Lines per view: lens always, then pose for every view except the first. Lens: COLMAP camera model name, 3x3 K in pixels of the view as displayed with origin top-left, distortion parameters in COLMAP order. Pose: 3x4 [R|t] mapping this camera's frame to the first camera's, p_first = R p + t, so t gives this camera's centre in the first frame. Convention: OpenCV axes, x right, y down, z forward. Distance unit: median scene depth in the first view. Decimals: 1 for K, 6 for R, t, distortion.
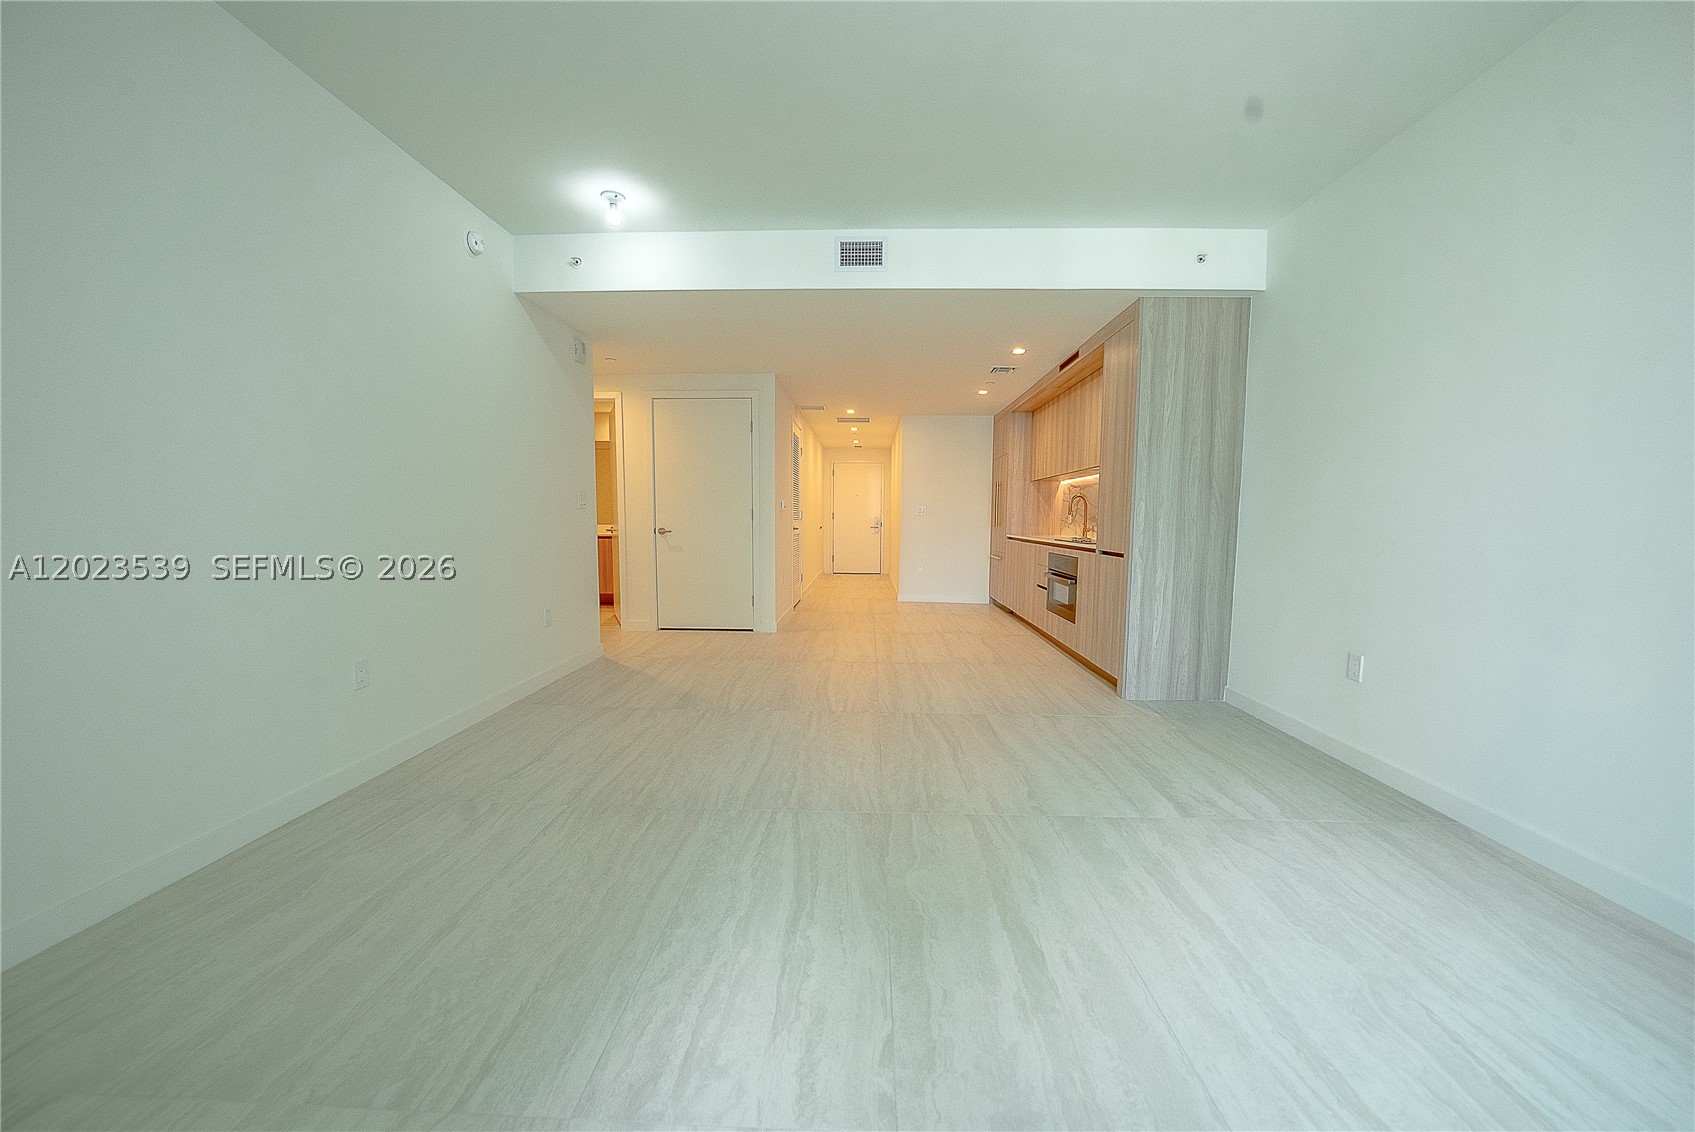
lens RADIAL K [[604.7, 0, 845.1], [0, 604.7, 574.2], [0, 0, 1]] dist [-0.029503, 0.006362]
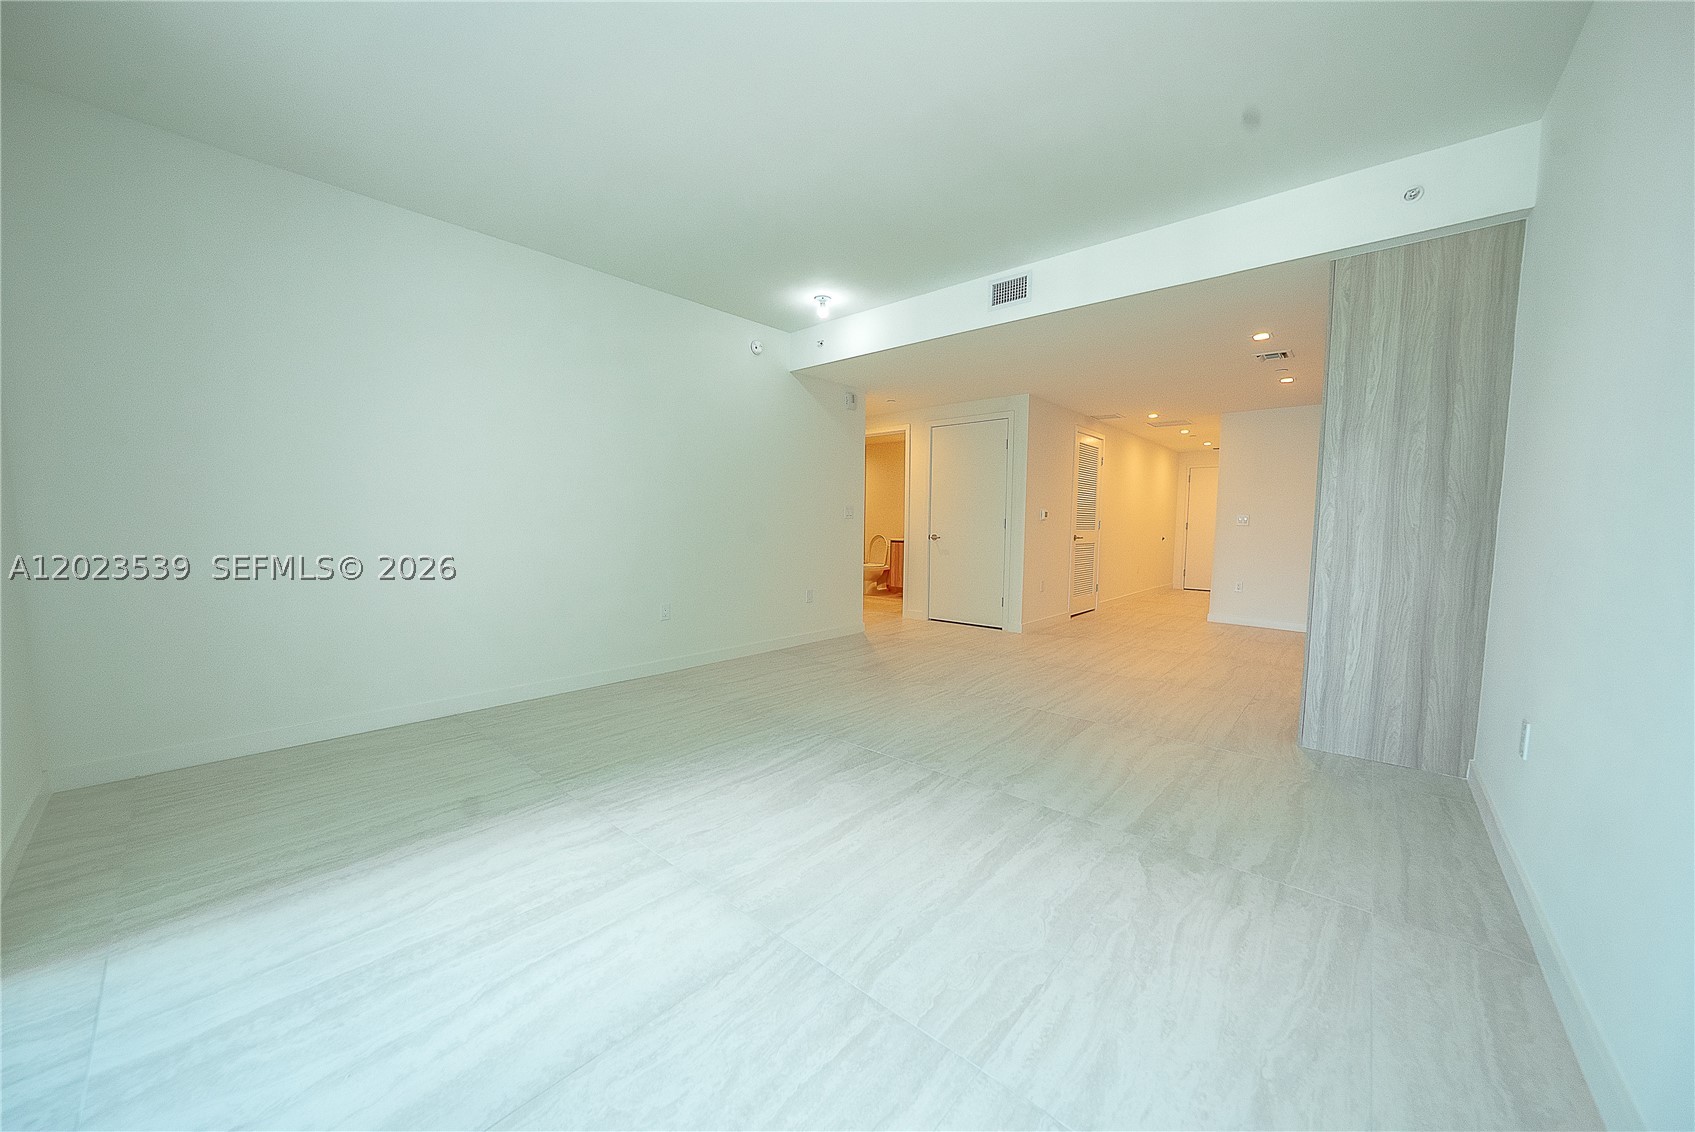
lens RADIAL K [[589.5, 0, 846.6], [0, 589.5, 574.8], [0, 0, 1]] dist [-0.021541, 0.000011]
pose [[0.780713, 0.054272, -0.622529, 0.476135], [-0.062169, 0.998025, 0.009042, 0.004350], [0.621790, 0.031643, 0.782544, -0.027947]]
